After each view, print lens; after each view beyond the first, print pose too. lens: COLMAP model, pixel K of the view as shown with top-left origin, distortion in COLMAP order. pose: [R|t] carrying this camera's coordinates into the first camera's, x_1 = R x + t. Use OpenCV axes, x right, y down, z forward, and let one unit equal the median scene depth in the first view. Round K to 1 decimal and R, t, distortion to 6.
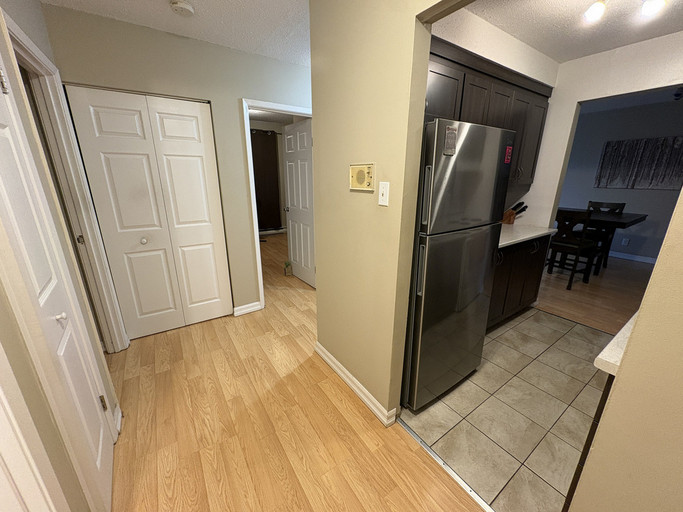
lens RADIAL K [[271.8, 0, 341.1], [0, 271.8, 254.6], [0, 0, 1]] dist [0.000221, 0.000205]
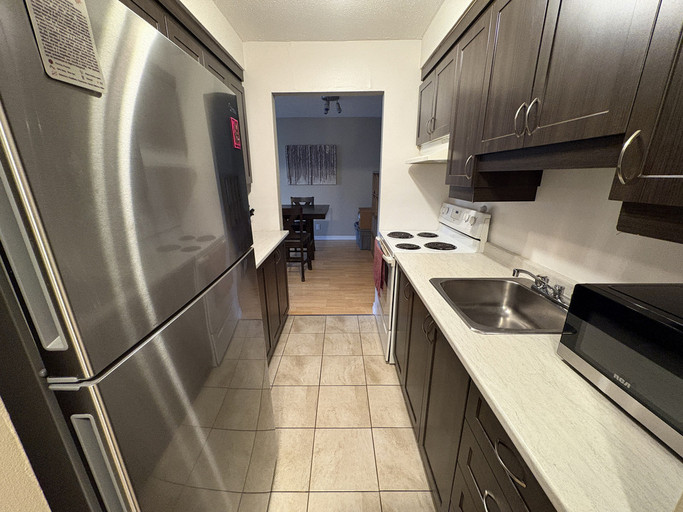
lens RADIAL K [[269.0, 0, 341.5], [0, 269.0, 256.0], [0, 0, 1]] dist [-0.000096, -0.000017]
pose [[0.559771, -0.243830, 0.791962, 0.155544], [0.238553, 0.962686, 0.127780, -0.094196], [-0.793567, 0.117398, 0.597050, 0.343949]]
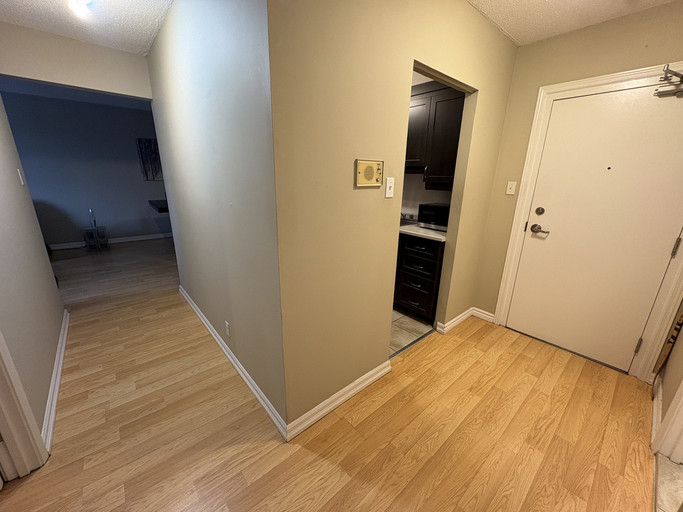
lens RADIAL K [[271.8, 0, 341.1], [0, 271.8, 254.6], [0, 0, 1]] dist [0.000221, 0.000205]
pose [[-0.123326, -0.285195, 0.950502, -0.563442], [0.259449, 0.915233, 0.308276, -0.207321], [-0.957850, 0.284625, -0.038879, 0.732810]]
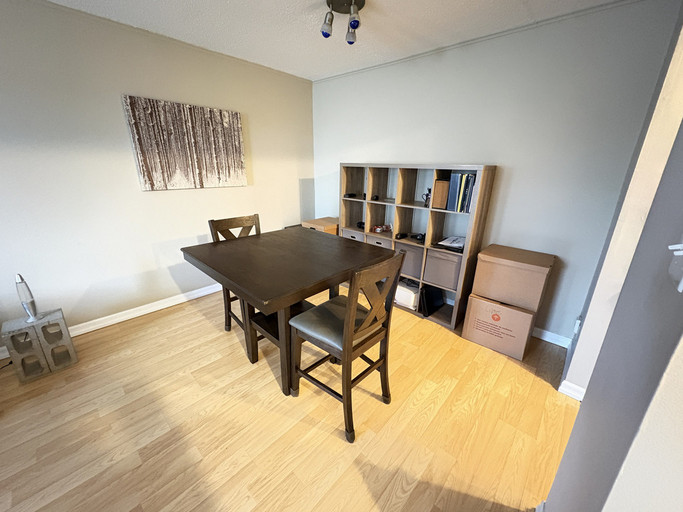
lens RADIAL K [[271.8, 0, 341.1], [0, 271.8, 254.6], [0, 0, 1]] dist [0.000221, 0.000205]
pose [[-0.234352, -0.311686, 0.920832, 0.674364], [0.256223, 0.893915, 0.367784, -0.458195], [-0.937779, 0.322129, -0.129630, 1.503471]]
